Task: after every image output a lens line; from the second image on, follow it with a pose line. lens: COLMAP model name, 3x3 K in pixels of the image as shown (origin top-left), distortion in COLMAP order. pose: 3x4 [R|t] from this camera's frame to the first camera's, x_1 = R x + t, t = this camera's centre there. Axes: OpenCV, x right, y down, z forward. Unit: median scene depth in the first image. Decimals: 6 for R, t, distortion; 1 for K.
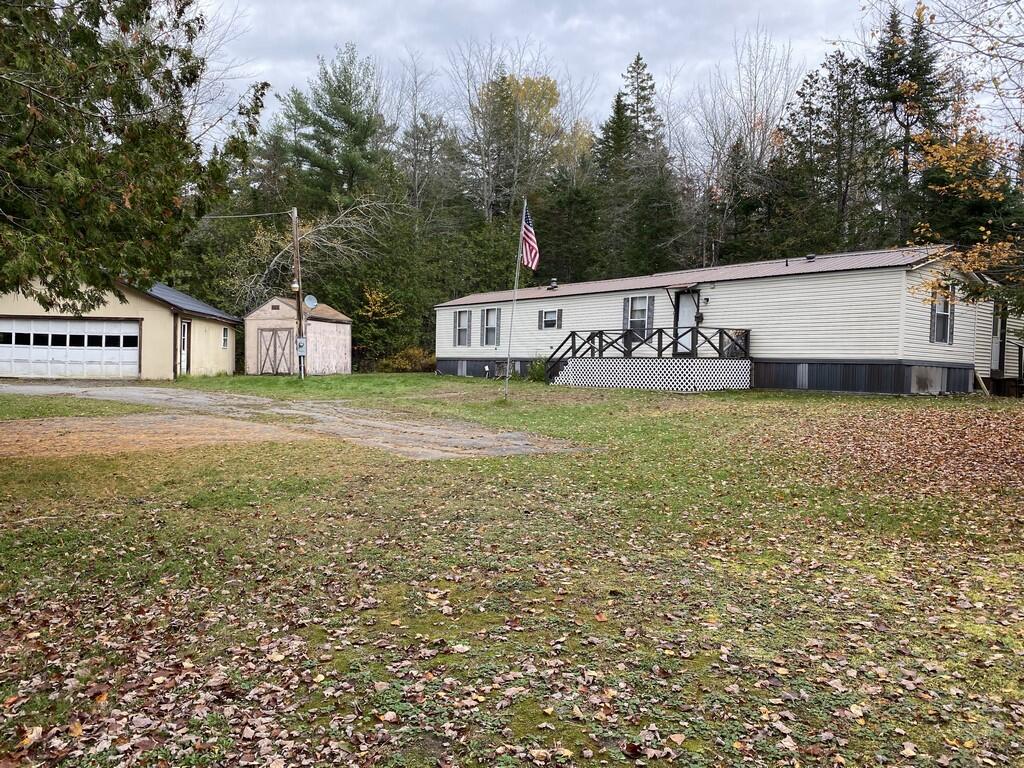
lens RADIAL K [[804.5, 0, 512.0], [0, 804.5, 384.0], [0, 0, 1]] dist [0.059884, -0.091758]
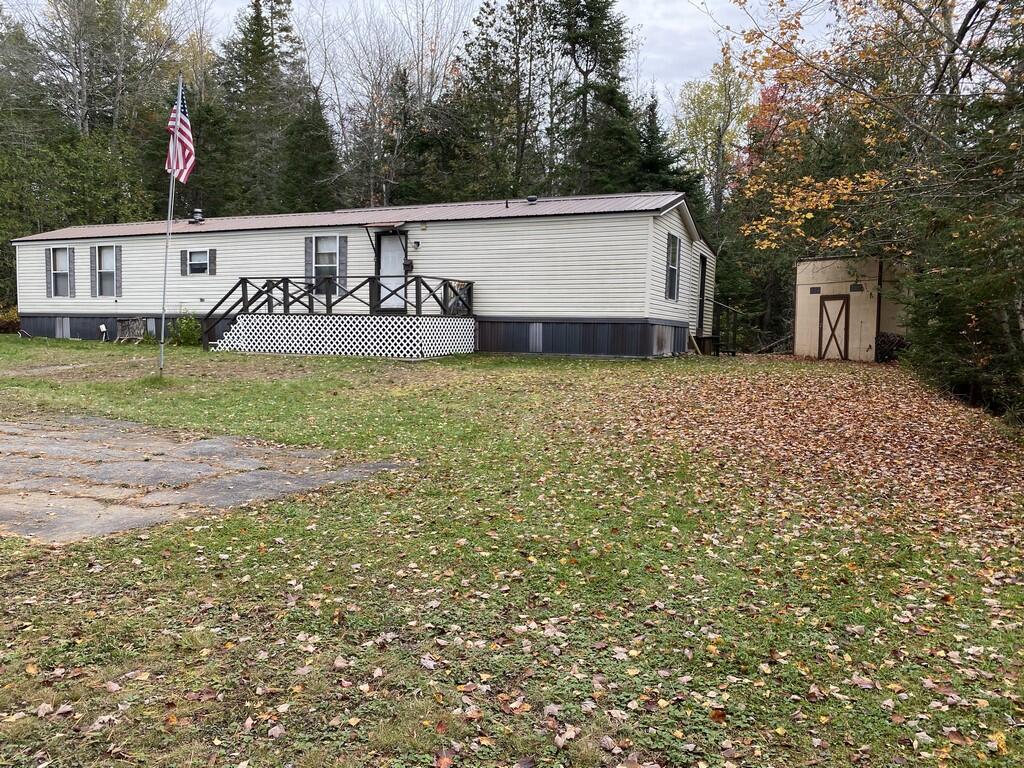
lens RADIAL K [[804.5, 0, 512.0], [0, 804.5, 384.0], [0, 0, 1]] dist [0.059884, -0.091758]
pose [[0.892759, -0.034261, 0.449230, -0.036676], [0.010789, 0.998444, 0.054707, -0.005793], [-0.450405, -0.043994, 0.891740, 0.198928]]
